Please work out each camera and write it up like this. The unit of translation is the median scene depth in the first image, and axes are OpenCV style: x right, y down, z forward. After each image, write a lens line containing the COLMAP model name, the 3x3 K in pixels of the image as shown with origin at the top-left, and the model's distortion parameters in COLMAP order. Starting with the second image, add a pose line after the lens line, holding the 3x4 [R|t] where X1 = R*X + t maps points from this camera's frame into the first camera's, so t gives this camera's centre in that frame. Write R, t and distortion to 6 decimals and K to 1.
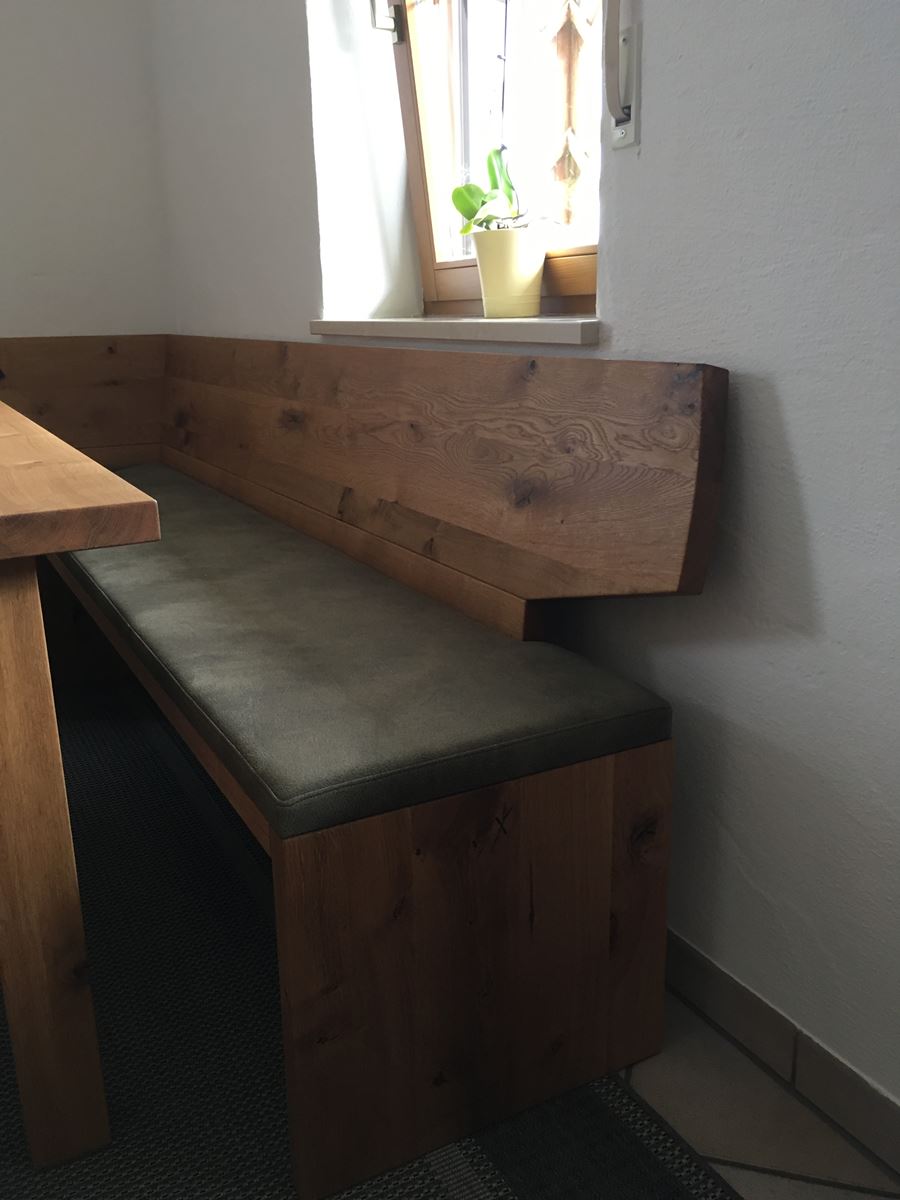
lens RADIAL K [[1024.5, 0, 450.0], [0, 1024.5, 600.0], [0, 0, 1]] dist [0.085825, -0.120716]
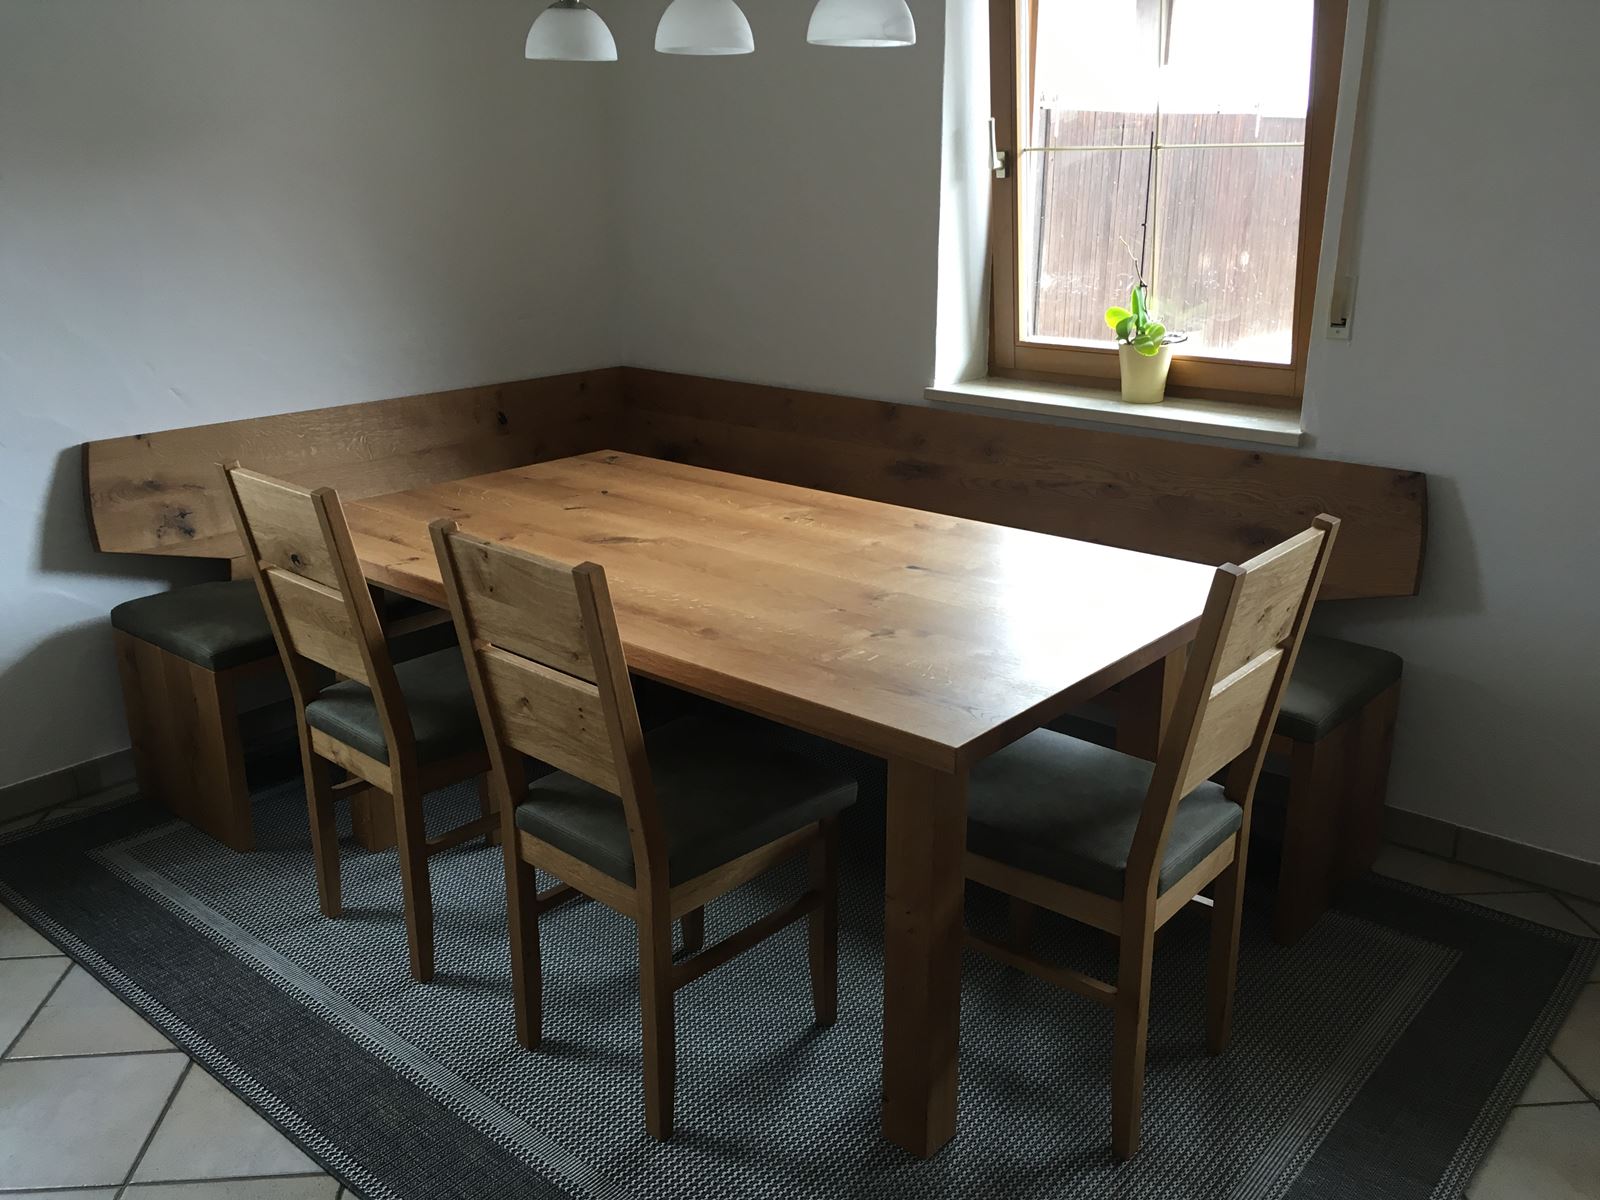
lens RADIAL K [[1366.1, 0, 797.8], [0, 1366.1, 593.4], [0, 0, 1]] dist [0.085825, -0.120716]
pose [[0.933860, -0.088402, 0.346541, -1.352595], [0.080388, 0.996059, 0.037462, -0.156302], [-0.348487, -0.007126, 0.937286, -0.759238]]
